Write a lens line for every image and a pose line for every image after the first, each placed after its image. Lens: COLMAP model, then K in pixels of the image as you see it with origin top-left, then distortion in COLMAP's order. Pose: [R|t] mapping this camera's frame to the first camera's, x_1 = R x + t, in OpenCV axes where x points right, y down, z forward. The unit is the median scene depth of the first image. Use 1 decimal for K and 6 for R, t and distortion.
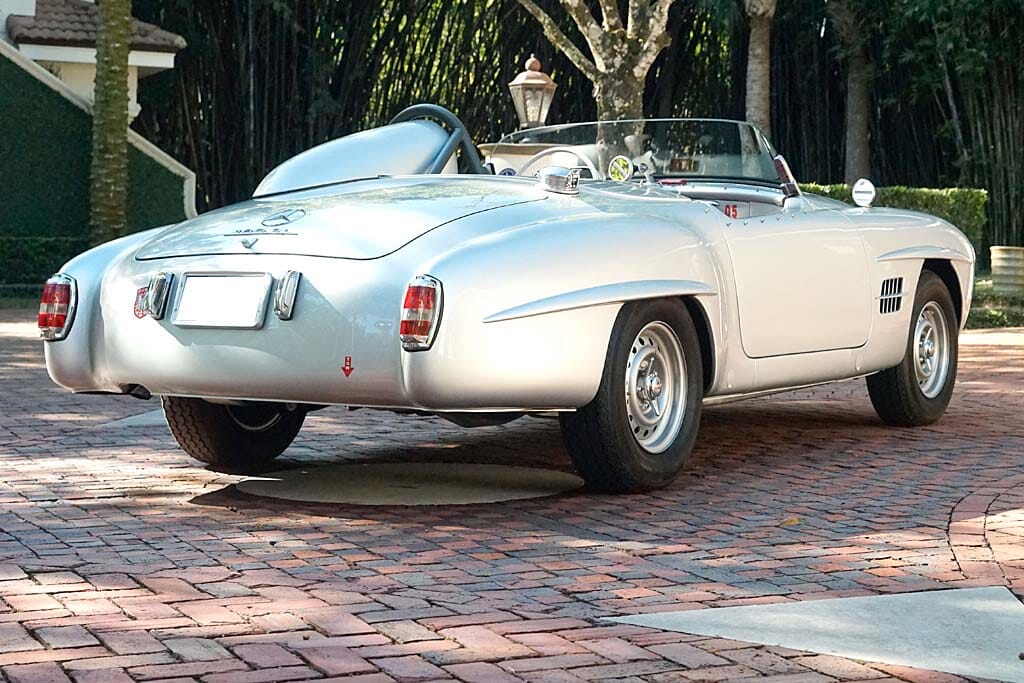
lens RADIAL K [[1679.2, 0, 506.3], [0, 1679.2, 324.2], [0, 0, 1]] dist [-0.010008, 0.045038]
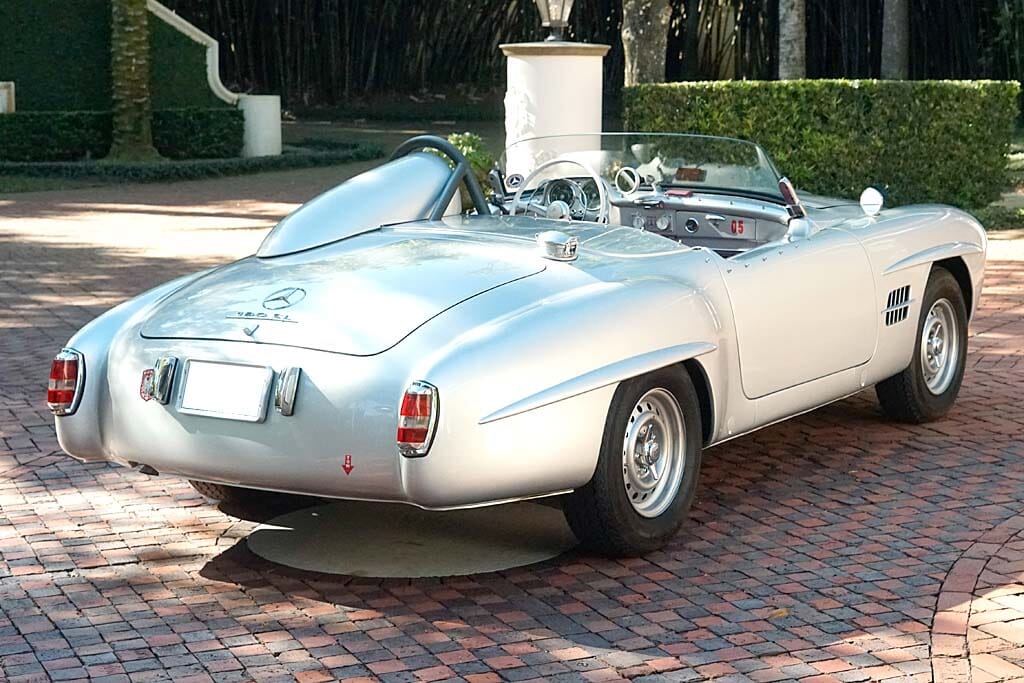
lens RADIAL K [[1694.3, 0, 512.0], [0, 1694.3, 341.5], [0, 0, 1]] dist [-0.003779, 0.058243]
pose [[0.999785, -0.010388, -0.017960, 0.019742], [0.012248, 0.994211, 0.106748, -0.125254], [0.016747, -0.106945, 0.994124, -0.014720]]
